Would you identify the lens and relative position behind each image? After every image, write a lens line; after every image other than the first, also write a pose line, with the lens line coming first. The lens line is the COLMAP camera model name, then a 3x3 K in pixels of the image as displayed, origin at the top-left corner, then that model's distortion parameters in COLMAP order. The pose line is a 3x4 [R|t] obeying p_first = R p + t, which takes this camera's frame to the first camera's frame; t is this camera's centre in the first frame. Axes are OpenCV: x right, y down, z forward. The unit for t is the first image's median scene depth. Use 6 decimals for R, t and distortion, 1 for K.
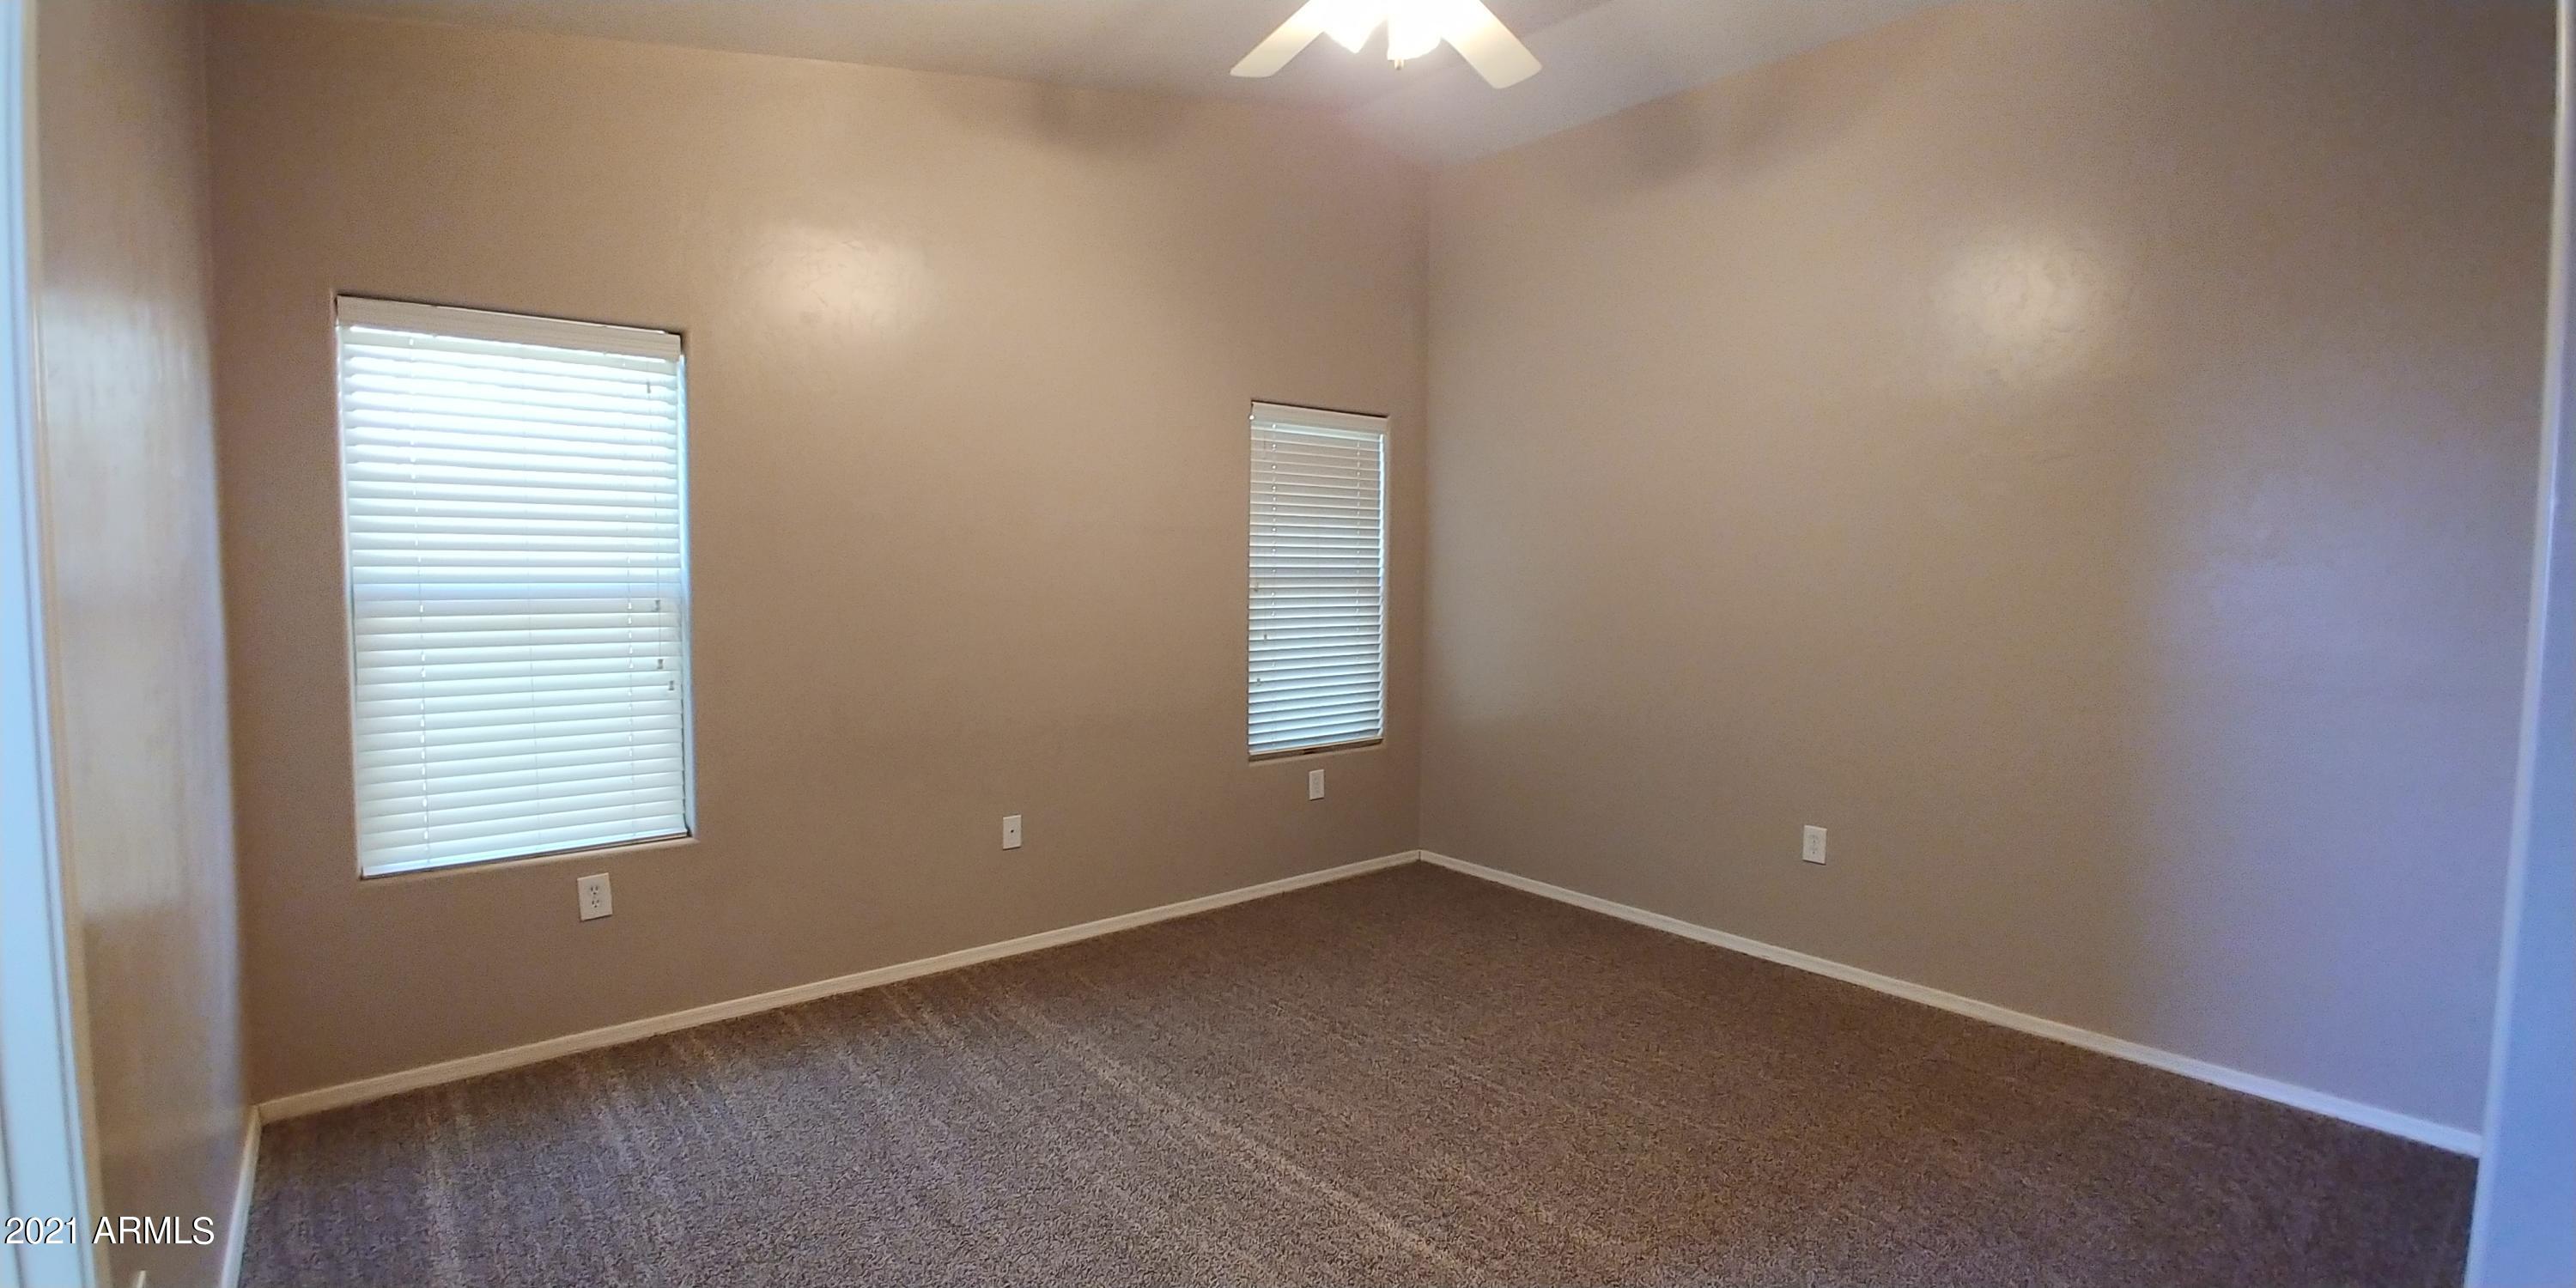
lens RADIAL K [[1185.2, 0, 1288.0], [0, 1185.2, 644.0], [0, 0, 1]] dist [-0.000152, 0.000066]
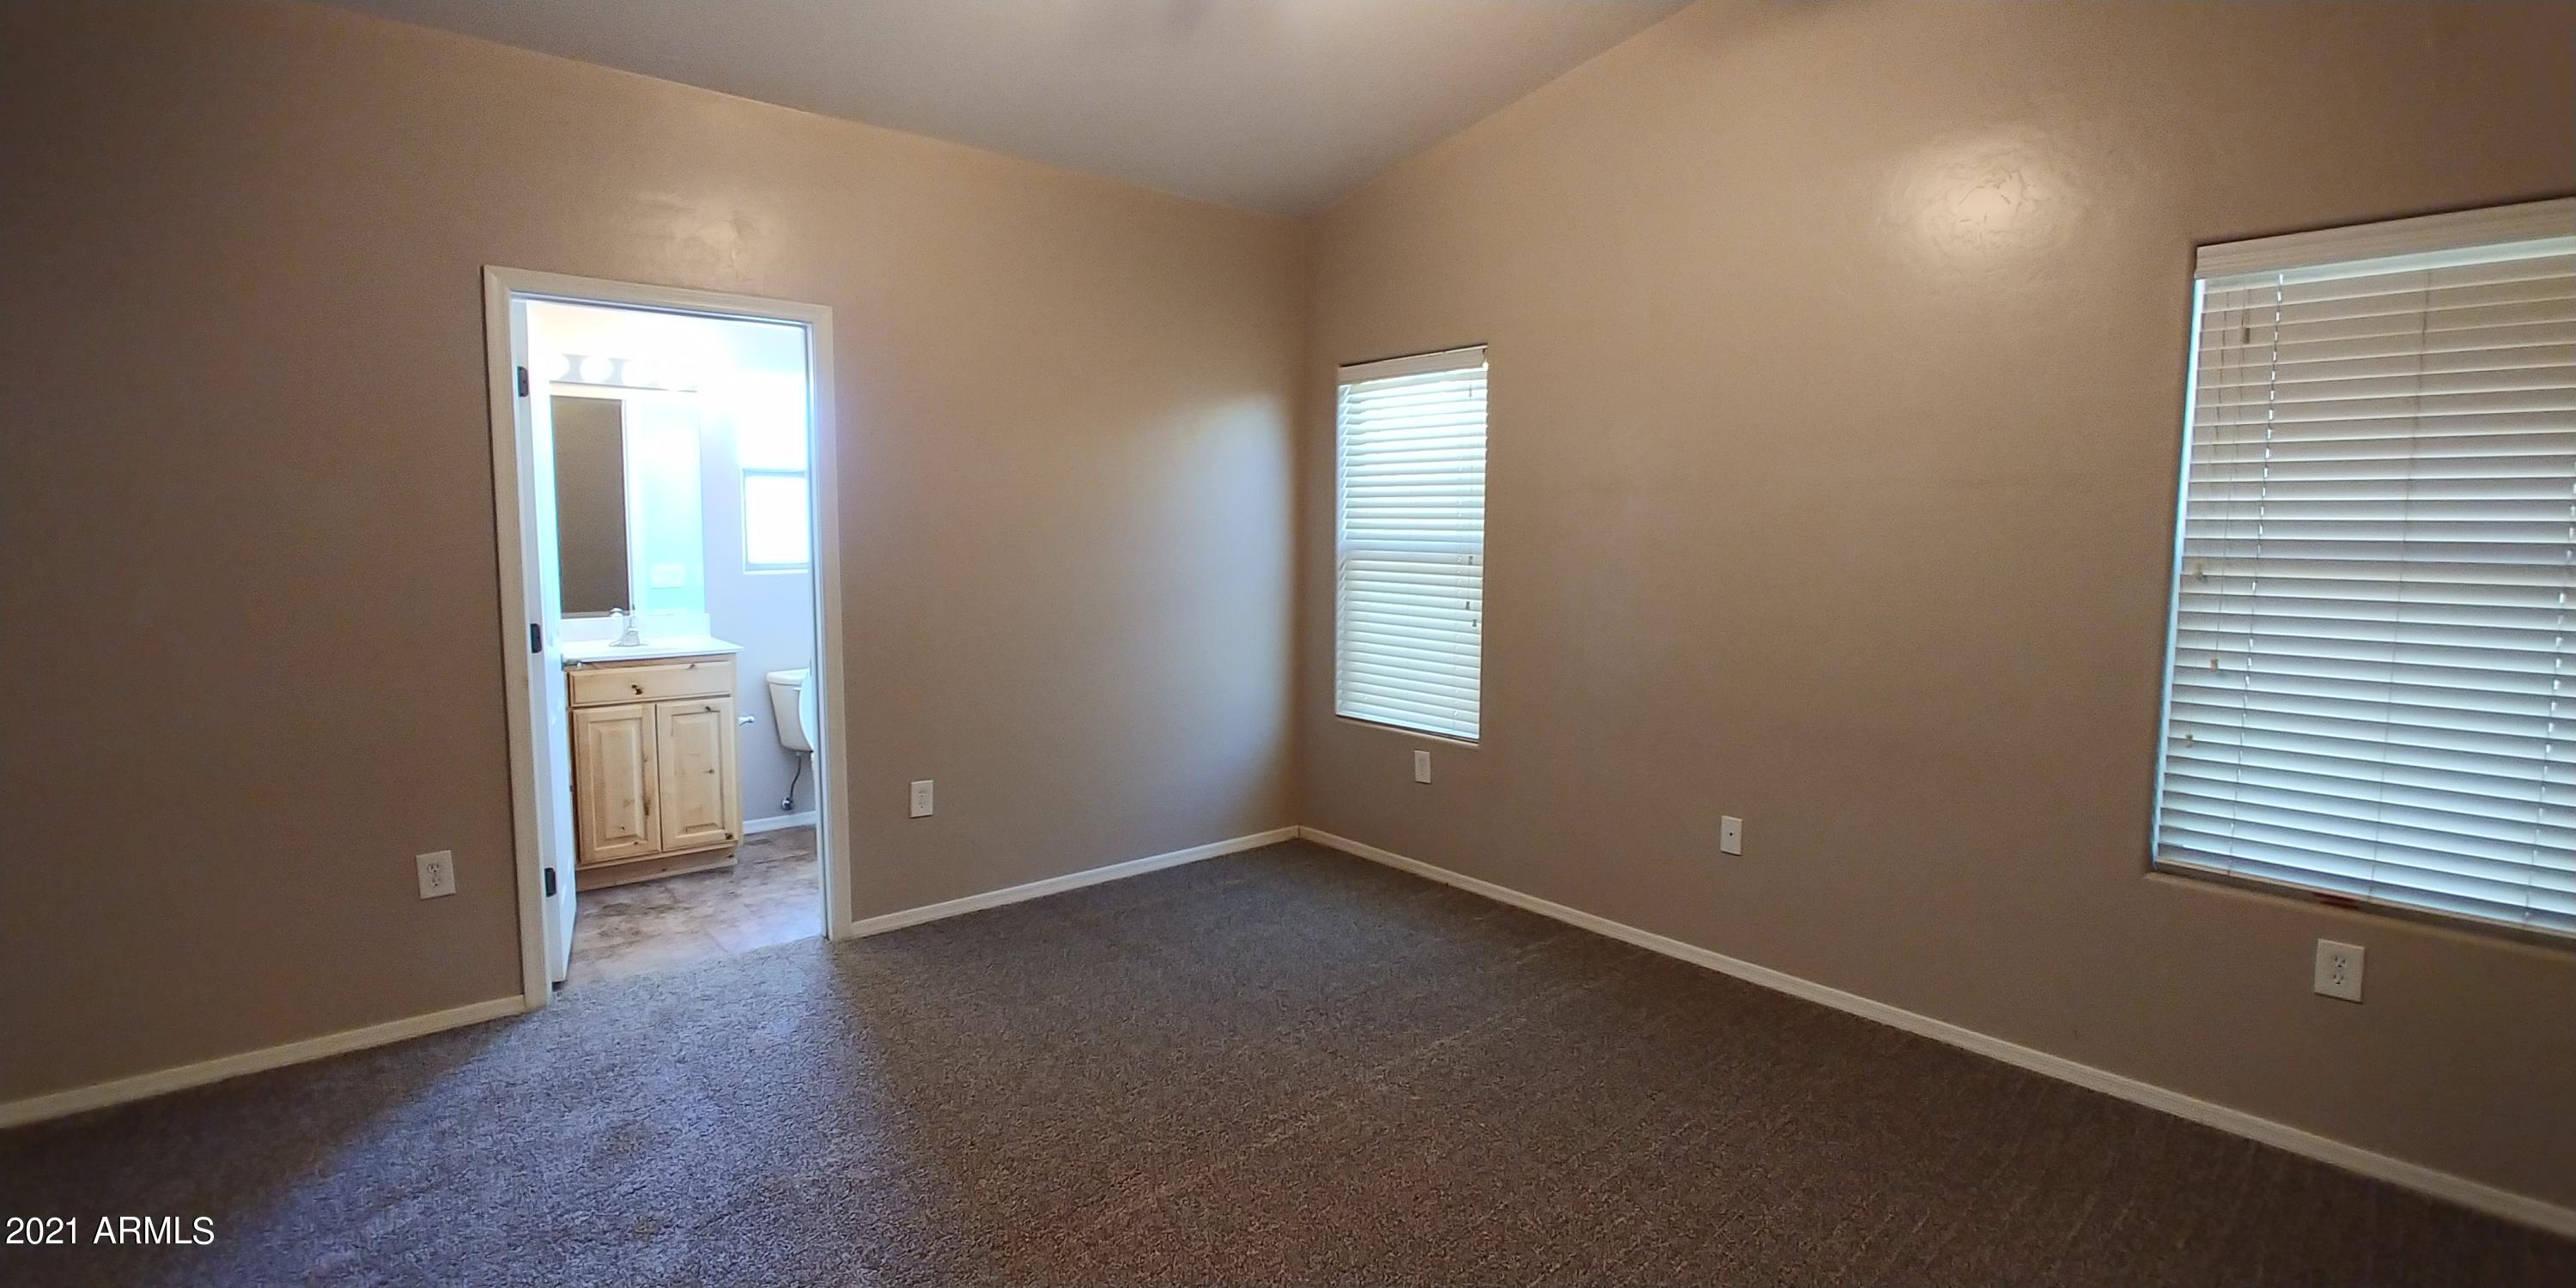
lens RADIAL K [[1185.2, 0, 1288.0], [0, 1185.2, 644.0], [0, 0, 1]] dist [-0.000152, 0.000066]
pose [[-0.002832, 0.094399, -0.995530, 0.762299], [-0.077398, 0.992527, 0.094334, -0.047967], [0.996996, 0.077319, 0.004495, 0.794781]]
